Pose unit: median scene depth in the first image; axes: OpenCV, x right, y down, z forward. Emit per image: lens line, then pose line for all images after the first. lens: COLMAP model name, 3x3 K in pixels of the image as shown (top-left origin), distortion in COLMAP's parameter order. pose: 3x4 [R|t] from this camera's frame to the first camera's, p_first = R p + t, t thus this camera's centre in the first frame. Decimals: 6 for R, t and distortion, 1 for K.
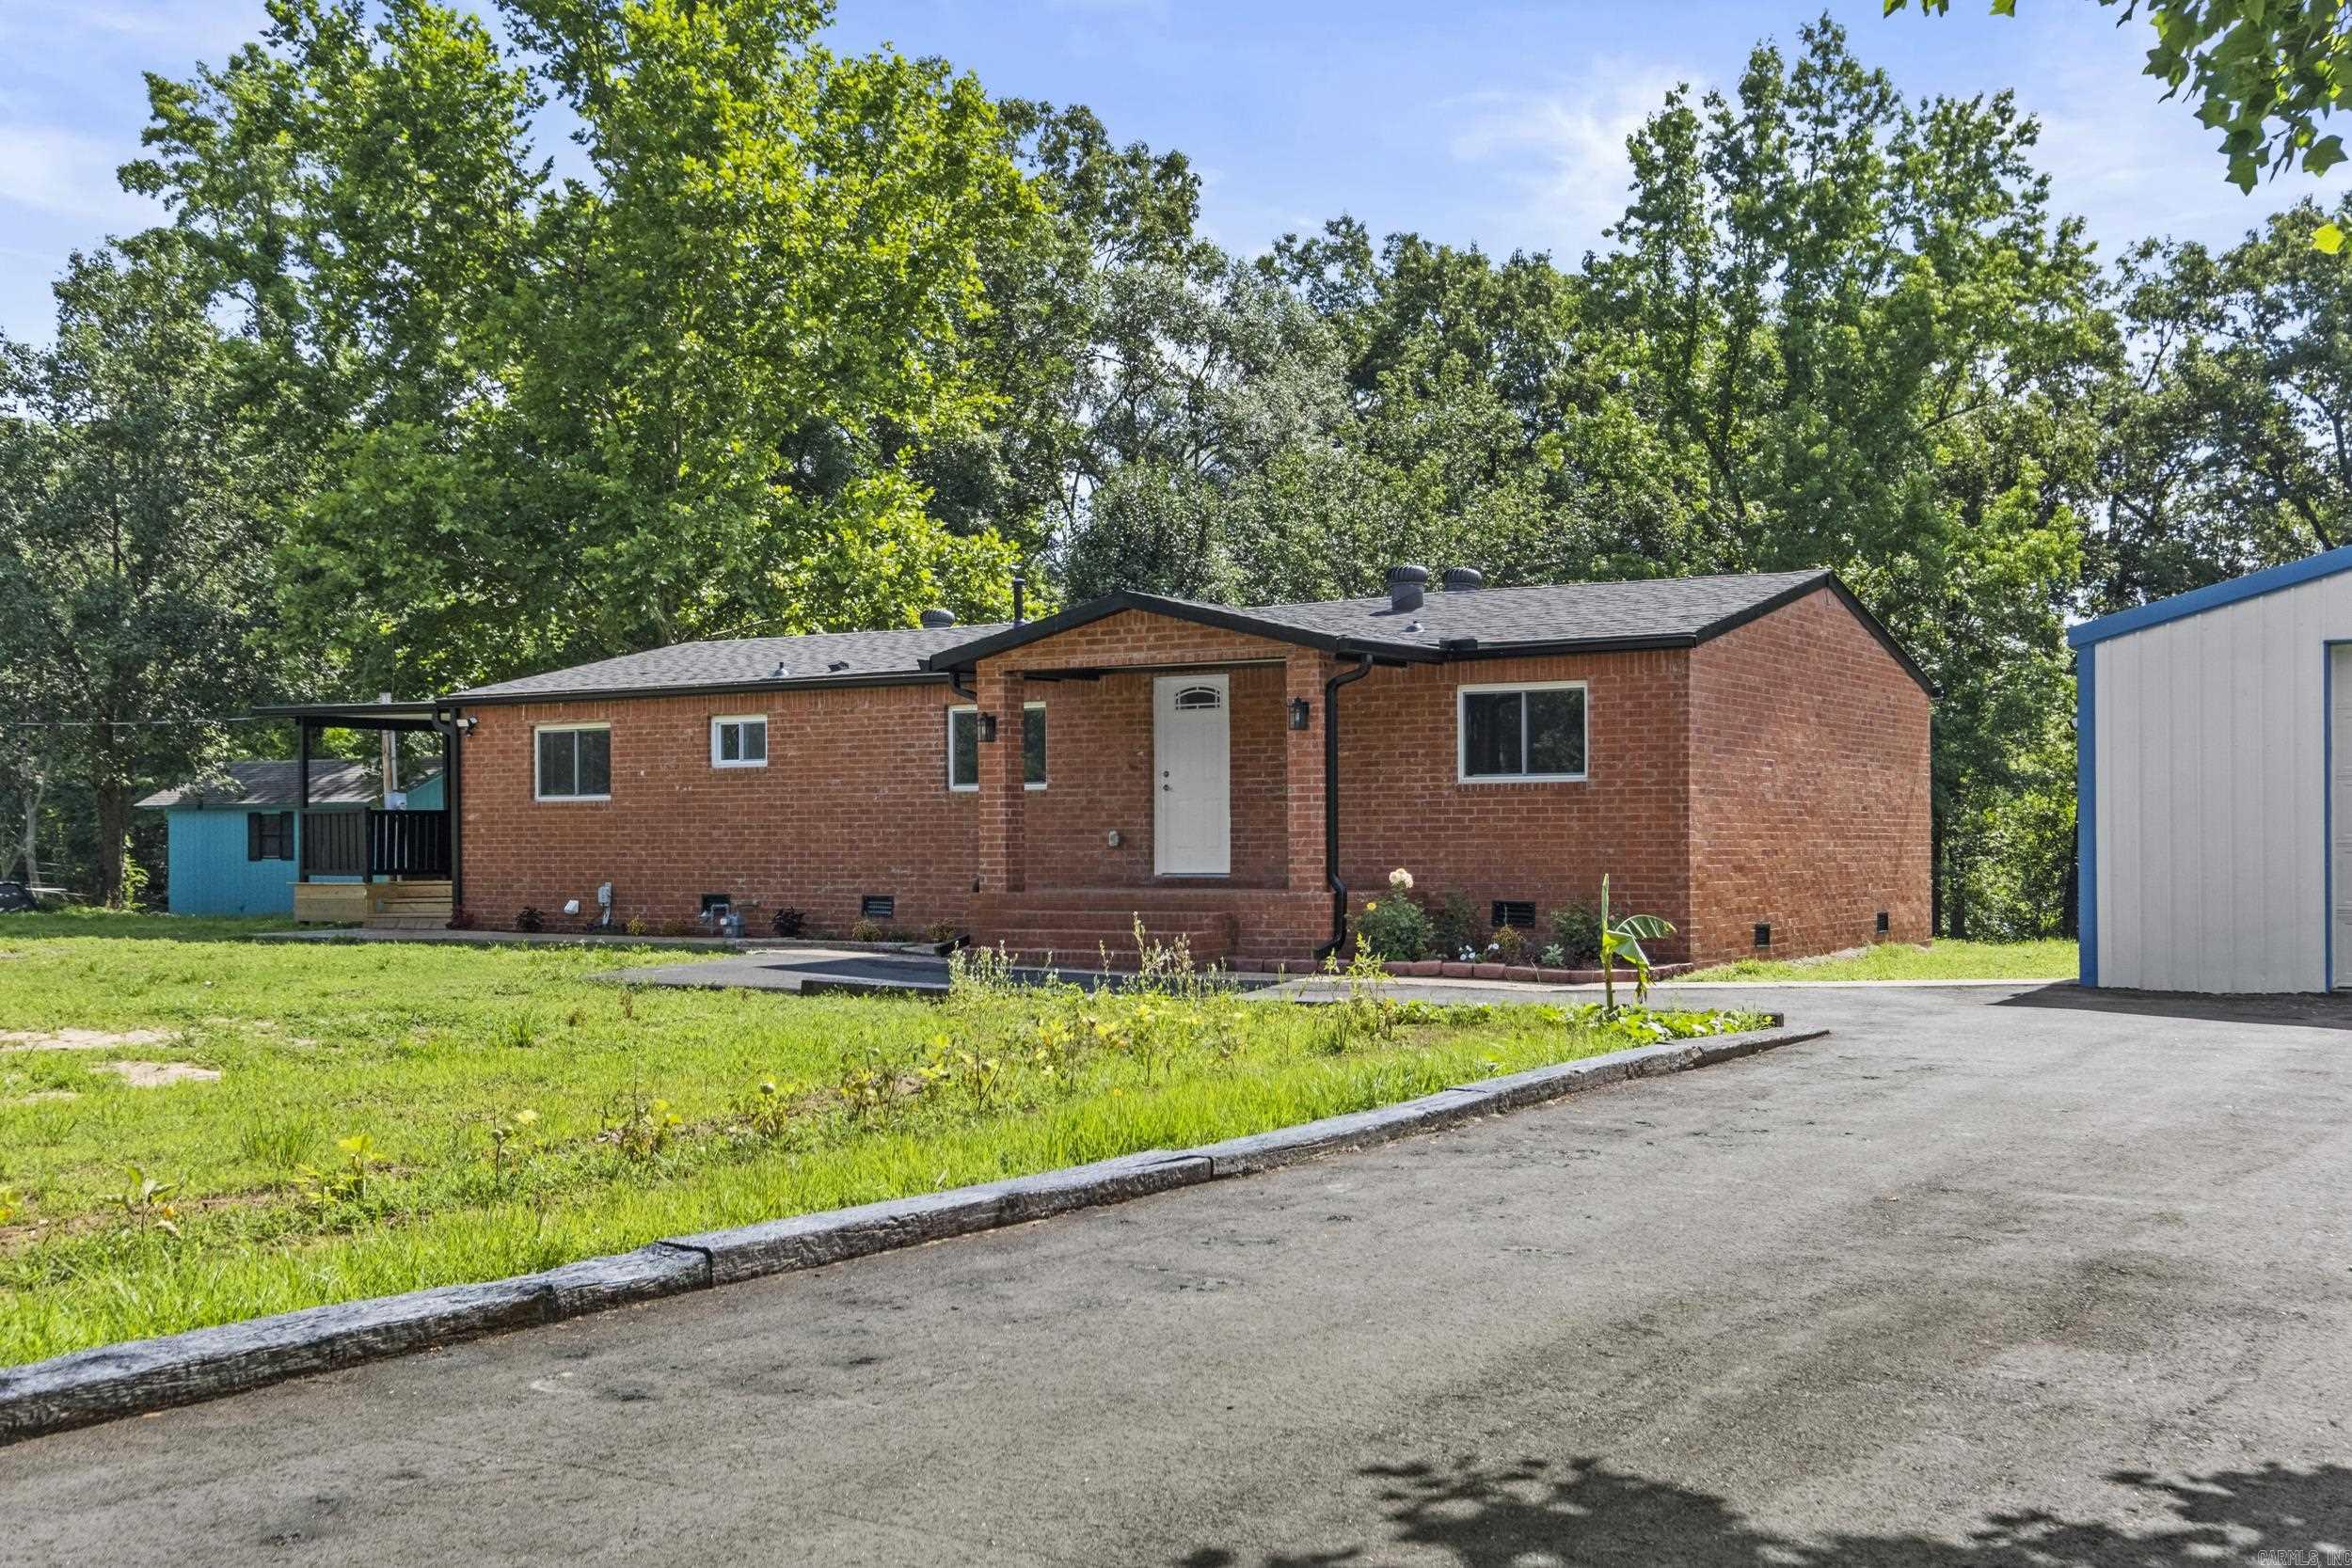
lens RADIAL K [[2374.5, 0, 1210.1], [0, 2374.5, 842.5], [0, 0, 1]] dist [0.015354, 0.000000]
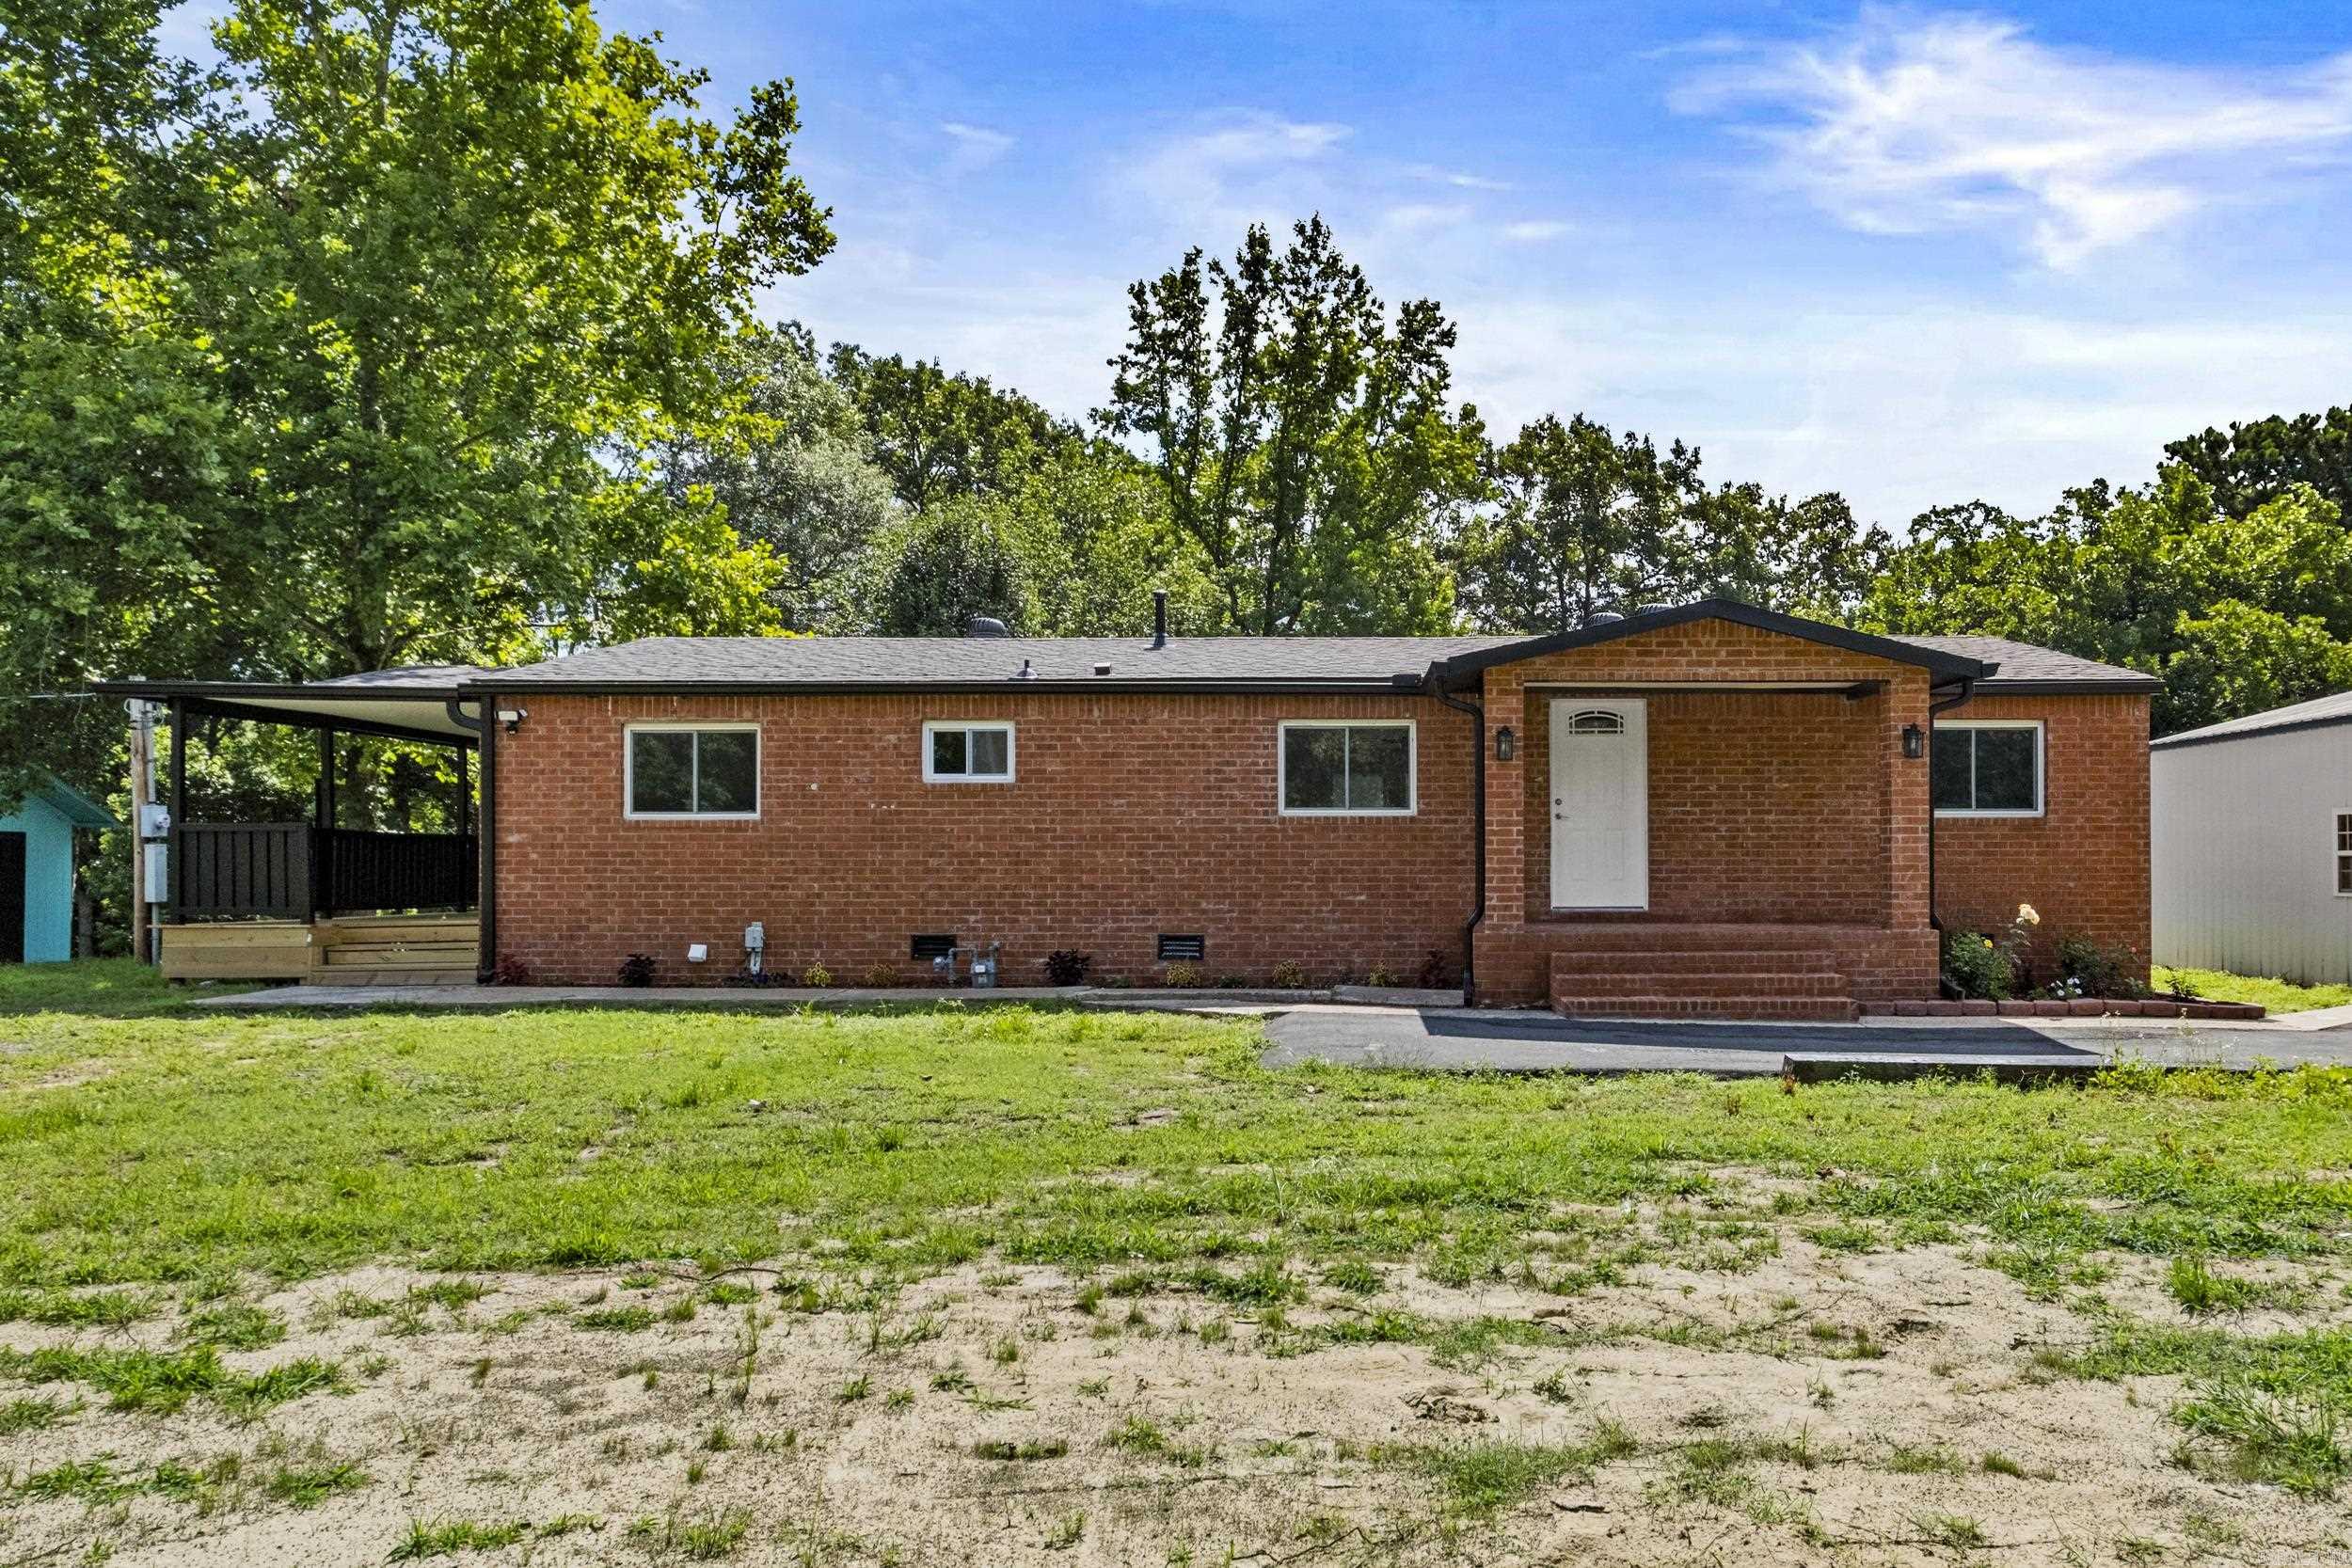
lens RADIAL K [[1696.1, 0, 1326.1], [0, 1696.1, 866.8], [0, 0, 1]] dist [-0.001432, 0.002497]
pose [[0.852846, 0.000935, 0.522162, -0.210702], [-0.003225, 0.999989, 0.003476, -0.002382], [-0.522153, -0.004648, 0.852839, 0.222150]]
